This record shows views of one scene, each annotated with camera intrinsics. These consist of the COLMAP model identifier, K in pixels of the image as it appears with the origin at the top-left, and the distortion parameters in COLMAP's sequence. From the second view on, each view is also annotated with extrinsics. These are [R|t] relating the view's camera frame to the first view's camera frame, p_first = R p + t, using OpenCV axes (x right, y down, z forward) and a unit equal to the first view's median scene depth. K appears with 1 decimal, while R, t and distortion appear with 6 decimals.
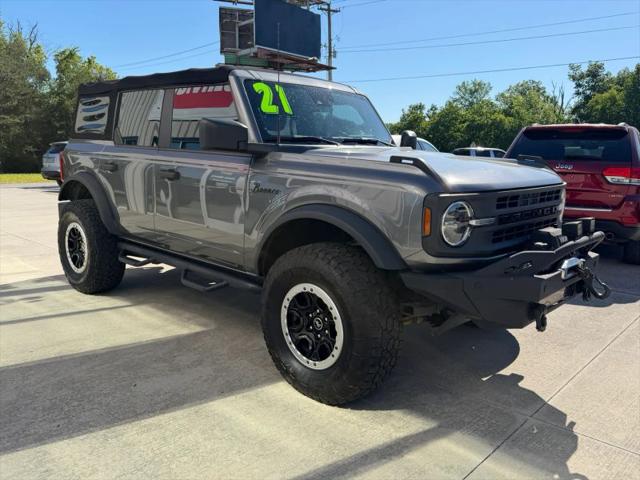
lens RADIAL K [[521.0, 0, 326.1], [0, 521.0, 236.5], [0, 0, 1]] dist [0.050149, -0.079219]
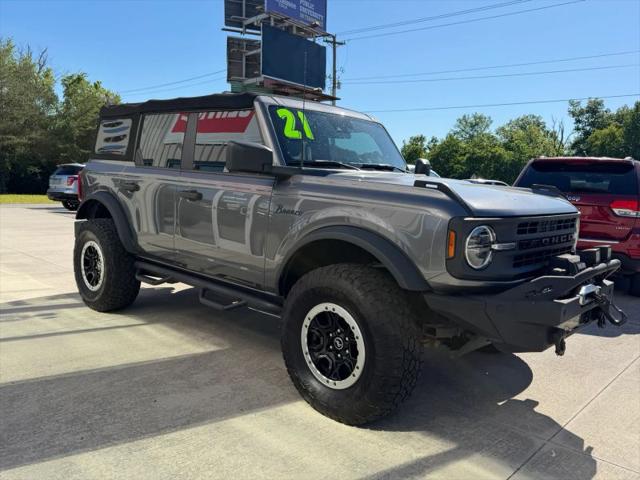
lens RADIAL K [[521.0, 0, 324.7], [0, 521.0, 241.9], [0, 0, 1]] dist [0.050149, -0.079219]
pose [[0.999714, 0.023888, -0.000742, -0.037574], [-0.023897, 0.998758, -0.043724, 0.012101], [-0.000303, 0.043729, 0.999043, -0.018981]]
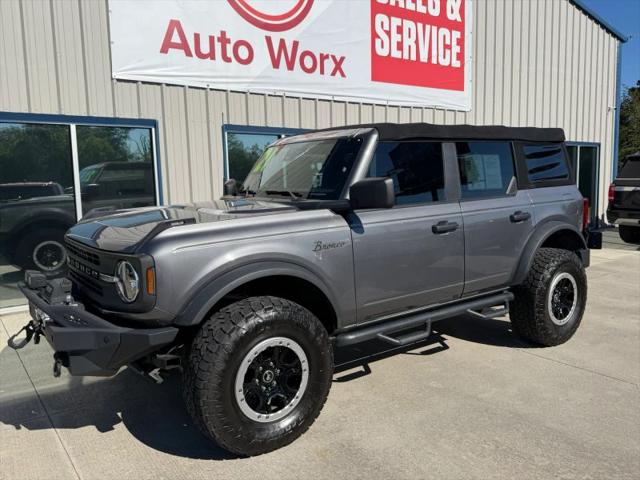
lens RADIAL K [[521.0, 0, 319.0], [0, 521.0, 238.8], [0, 0, 1]] dist [0.050149, -0.079219]
pose [[-0.194466, 0.106194, -0.975144, 1.124707], [-0.151982, 0.978855, 0.136906, -0.268864], [0.969064, 0.174828, -0.174215, 1.378294]]
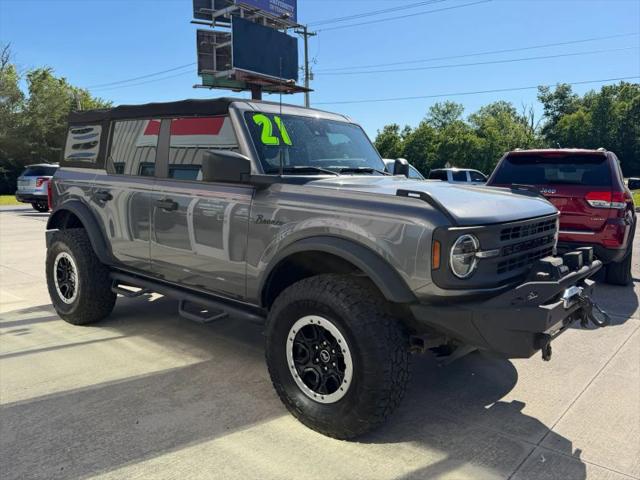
lens RADIAL K [[521.0, 0, 325.9], [0, 521.0, 237.2], [0, 0, 1]] dist [0.050149, -0.079219]
pose [[0.998974, -0.009295, 0.044329, -0.045062], [0.010847, 0.999331, -0.034915, -0.020370], [-0.043975, 0.035360, 0.998407, -0.004200]]
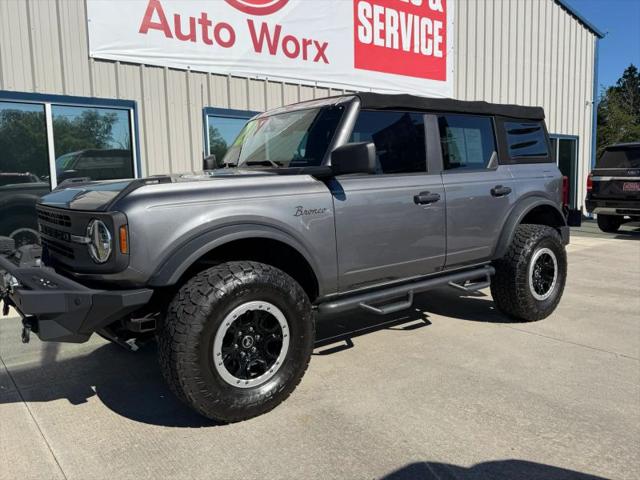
lens RADIAL K [[521.0, 0, 326.1], [0, 521.0, 234.6], [0, 0, 1]] dist [0.050149, -0.079219]
pose [[-0.152406, 0.099441, -0.983302, 1.115552], [-0.155152, 0.980182, 0.123174, -0.209715], [0.976064, 0.171334, -0.133957, 1.392550]]
